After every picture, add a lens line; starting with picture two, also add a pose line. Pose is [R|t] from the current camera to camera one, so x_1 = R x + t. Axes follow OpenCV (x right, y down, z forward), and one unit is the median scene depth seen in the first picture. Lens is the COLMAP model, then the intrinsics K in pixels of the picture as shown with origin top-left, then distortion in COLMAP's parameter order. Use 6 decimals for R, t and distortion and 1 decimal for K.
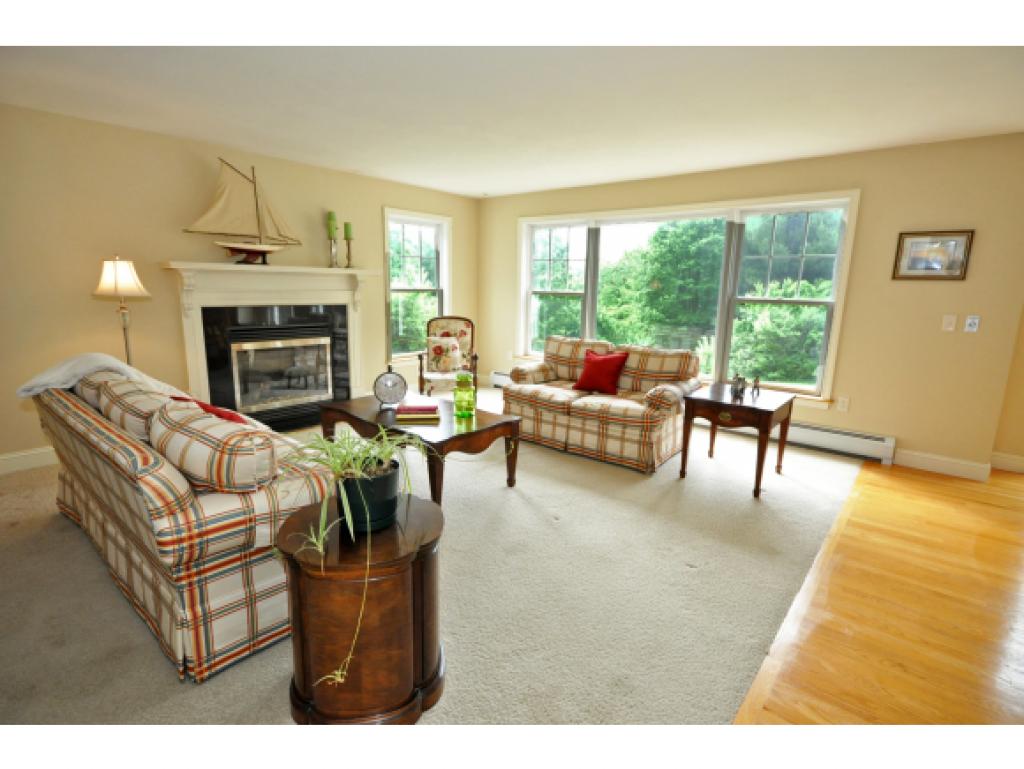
lens RADIAL K [[550.1, 0, 508.4], [0, 550.1, 404.3], [0, 0, 1]] dist [0.029894, -0.000040]
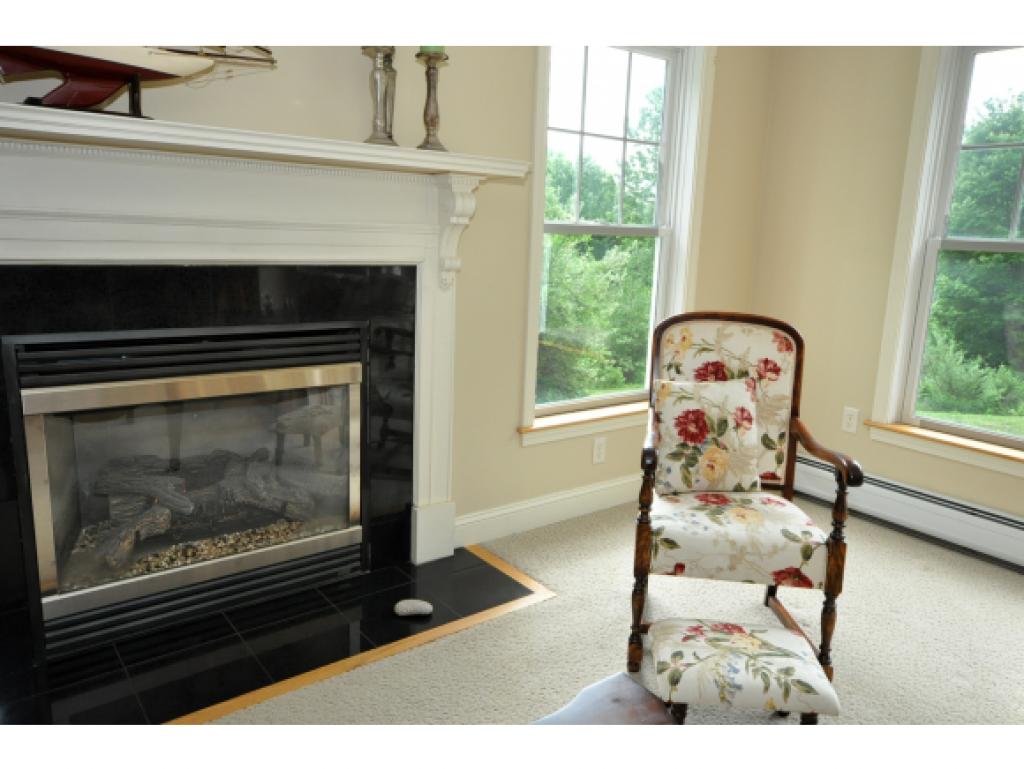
lens RADIAL K [[759.7, 0, 512.0], [0, 759.7, 384.5], [0, 0, 1]] dist [0.002927, -0.000963]
pose [[0.985997, 0.060085, -0.155563, -0.160815], [-0.061830, 0.998066, -0.006396, -0.110486], [0.154878, 0.015924, 0.987805, 0.562108]]
